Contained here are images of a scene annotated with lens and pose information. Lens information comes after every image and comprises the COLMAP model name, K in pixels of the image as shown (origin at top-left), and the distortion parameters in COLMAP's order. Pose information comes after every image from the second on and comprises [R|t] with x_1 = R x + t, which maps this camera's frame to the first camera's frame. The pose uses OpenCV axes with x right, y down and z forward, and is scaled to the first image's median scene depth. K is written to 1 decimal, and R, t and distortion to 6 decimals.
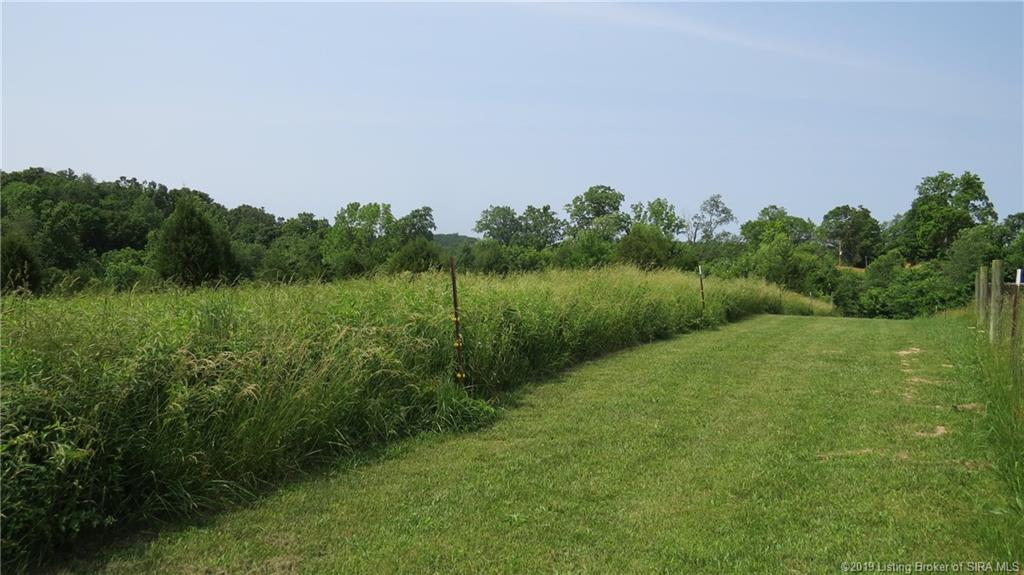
lens RADIAL K [[730.2, 0, 512.0], [0, 730.2, 287.5], [0, 0, 1]] dist [-0.014225, -0.002996]
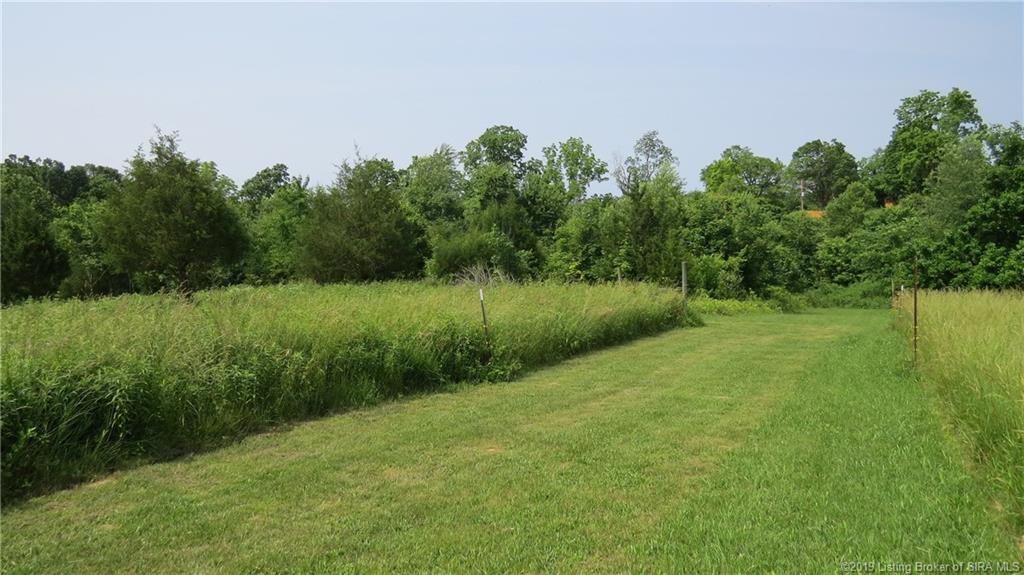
lens RADIAL K [[730.2, 0, 512.0], [0, 730.2, 287.5], [0, 0, 1]] dist [-0.014225, -0.002996]
pose [[0.998386, -0.056173, 0.008416, 0.101123], [0.055674, 0.997151, 0.050895, -0.002557], [-0.011251, -0.050344, 0.998669, 0.165555]]
